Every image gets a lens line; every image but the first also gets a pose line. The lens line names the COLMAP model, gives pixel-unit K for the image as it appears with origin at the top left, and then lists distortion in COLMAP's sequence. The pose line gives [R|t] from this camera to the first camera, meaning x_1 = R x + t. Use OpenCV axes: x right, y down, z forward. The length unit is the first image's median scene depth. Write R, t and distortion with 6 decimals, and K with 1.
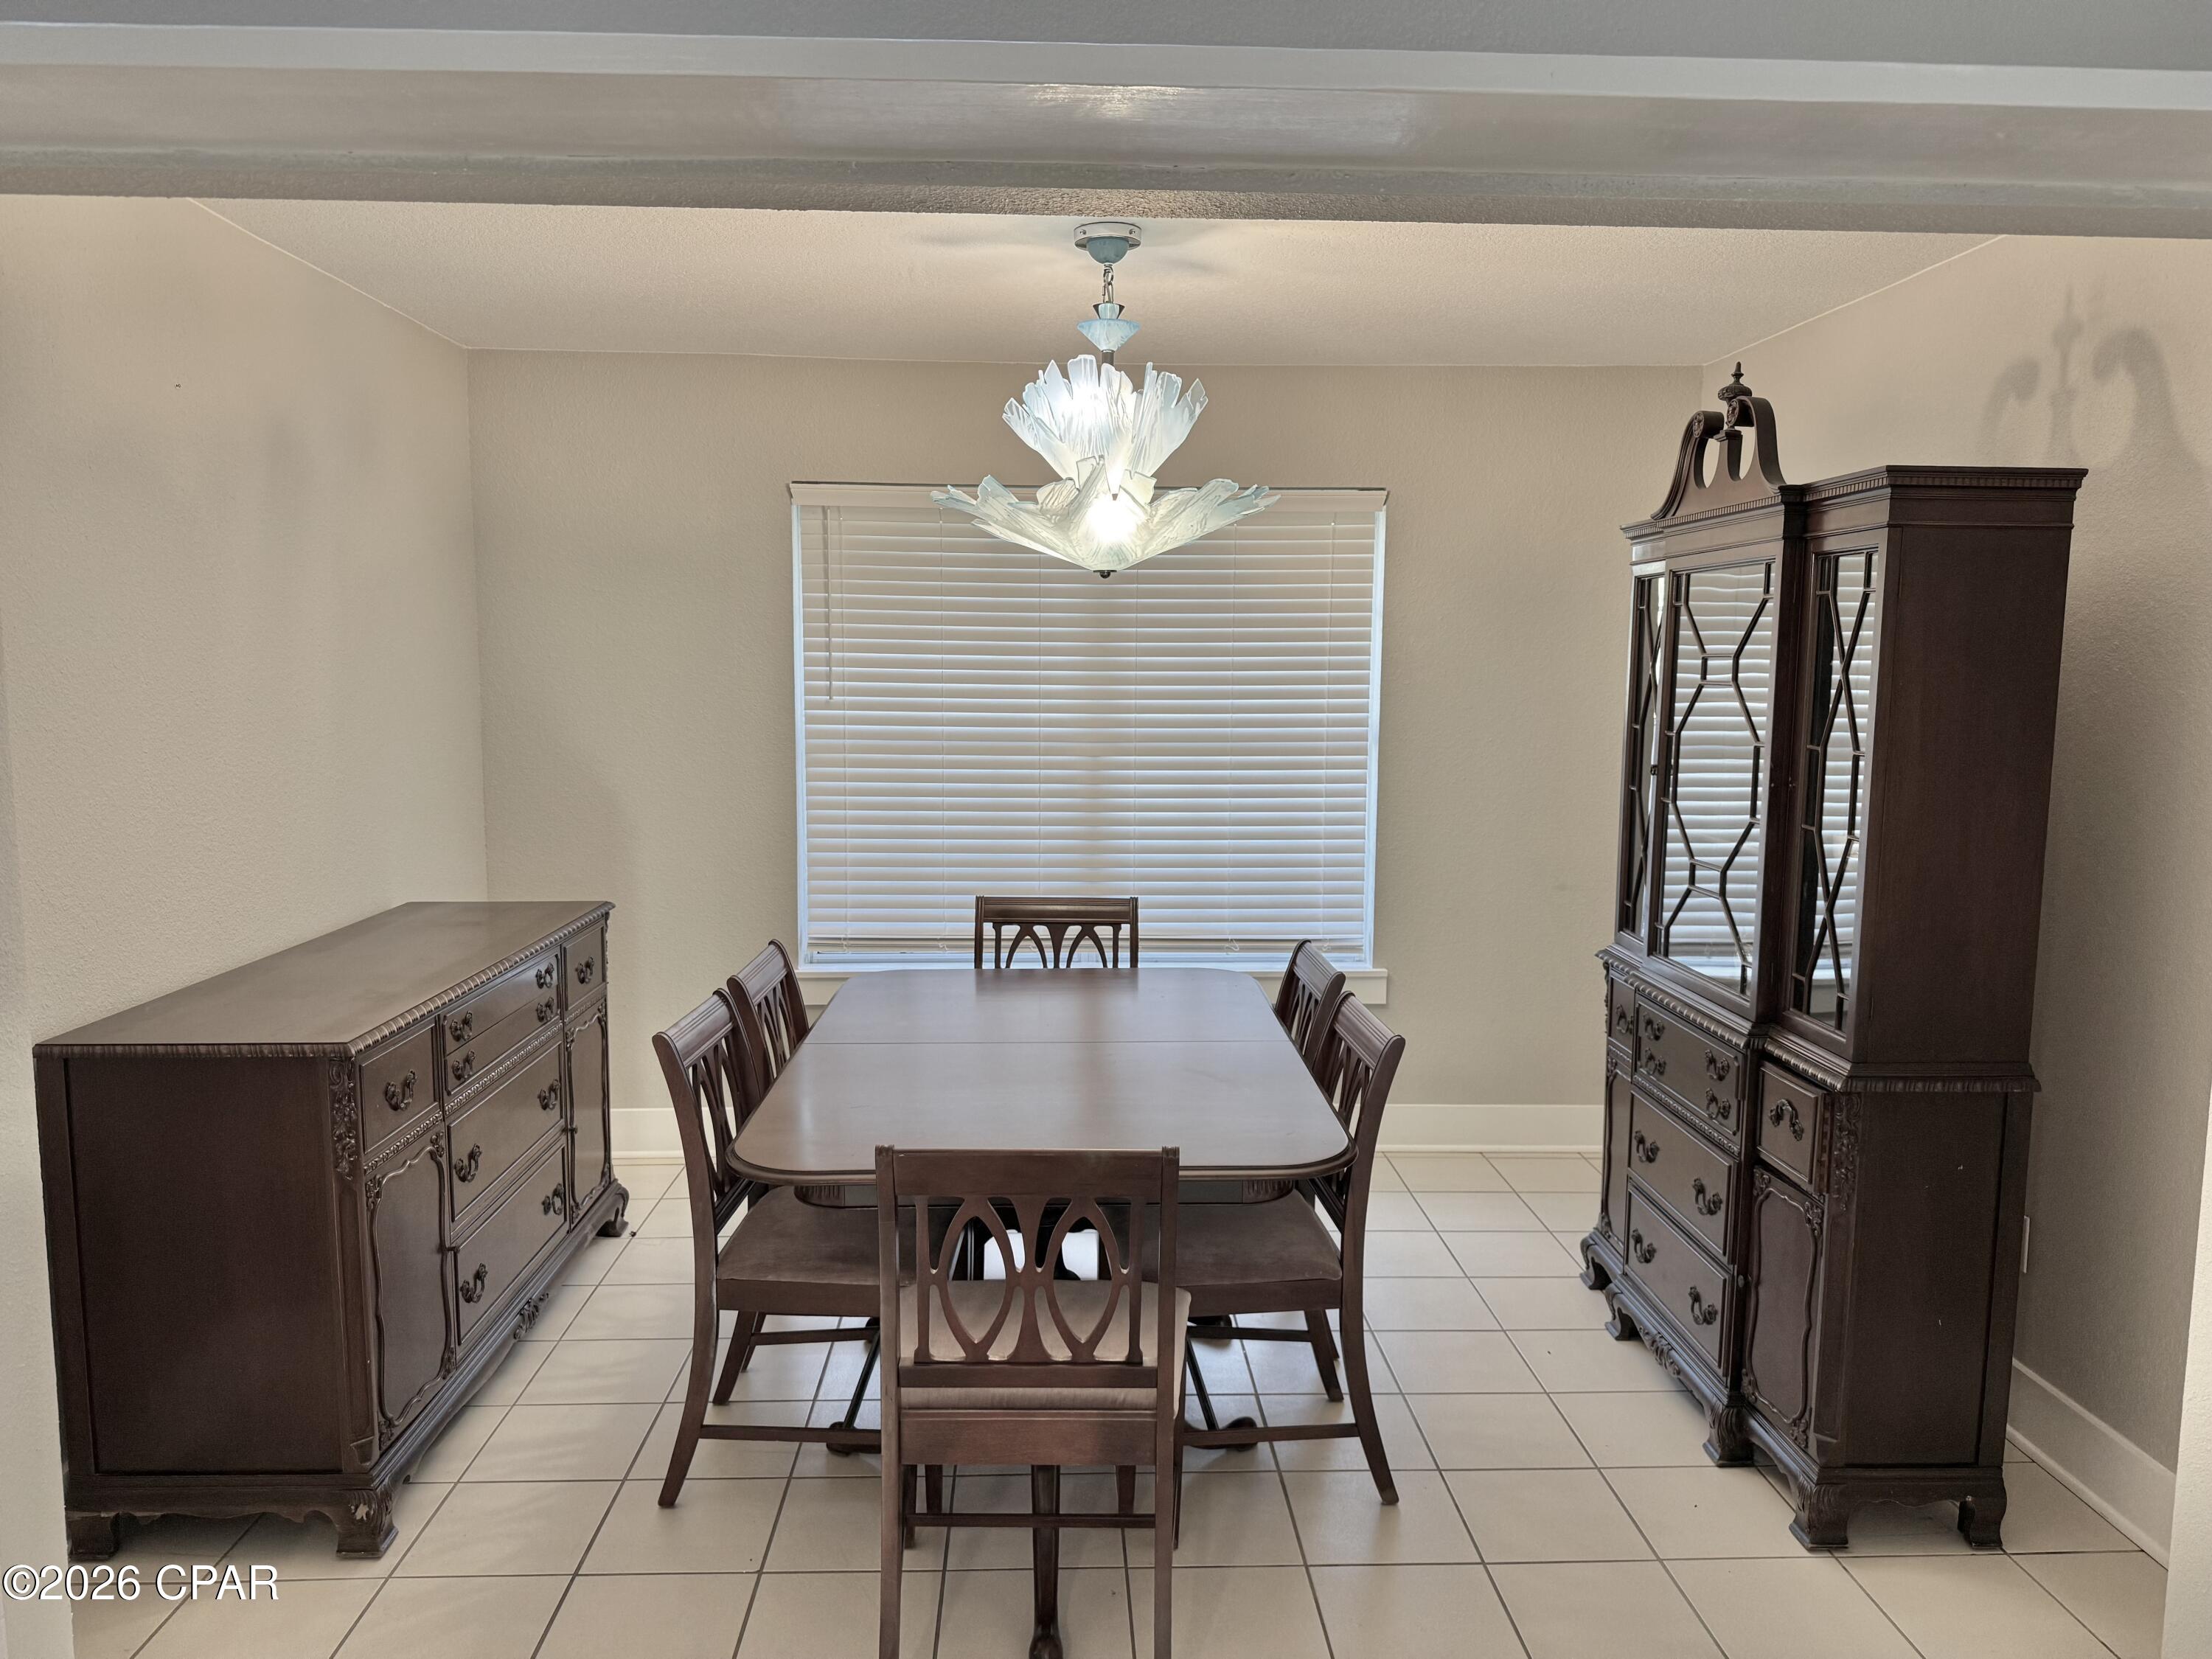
lens RADIAL K [[1537.1, 0, 1106.0], [0, 1537.1, 829.5], [0, 0, 1]] dist [0.003862, 0.000275]
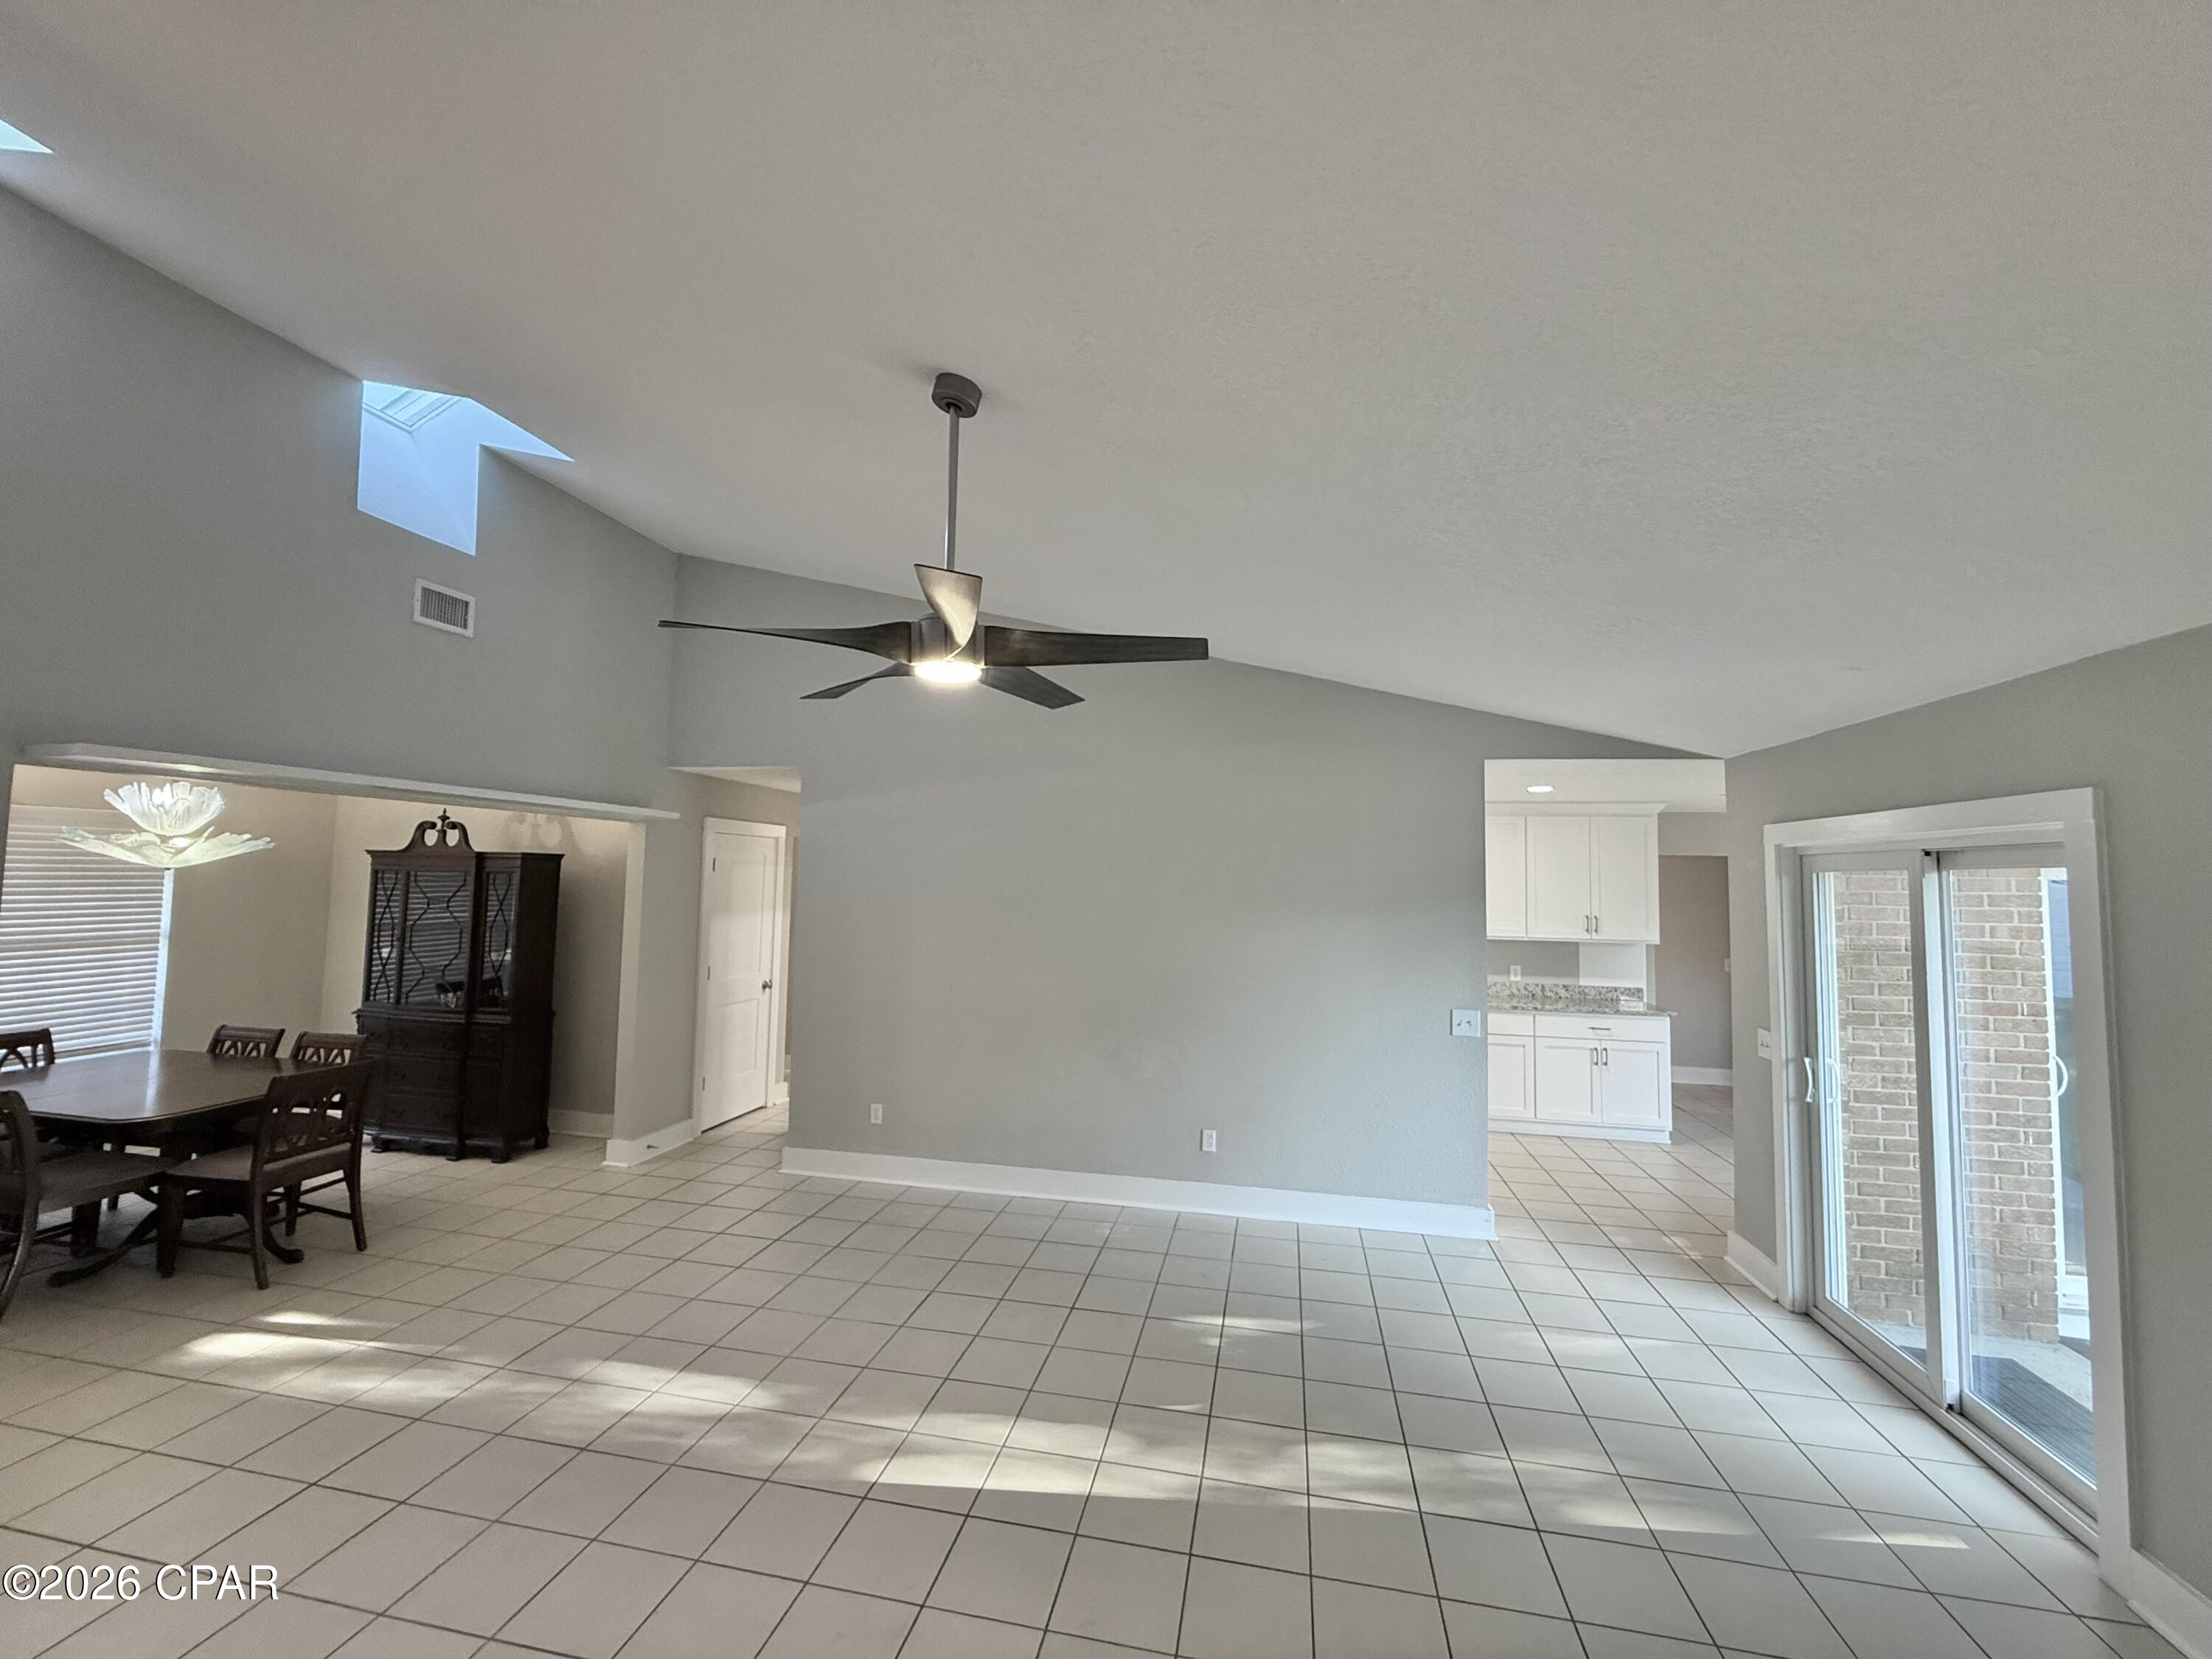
lens RADIAL K [[888.4, 0, 1106.0], [0, 888.4, 829.5], [0, 0, 1]] dist [0.000233, -0.000150]
pose [[0.234756, 0.045973, 0.970967, -0.767311], [0.089208, 0.993647, -0.068615, -0.007293], [-0.967952, 0.102725, 0.229163, -0.536660]]
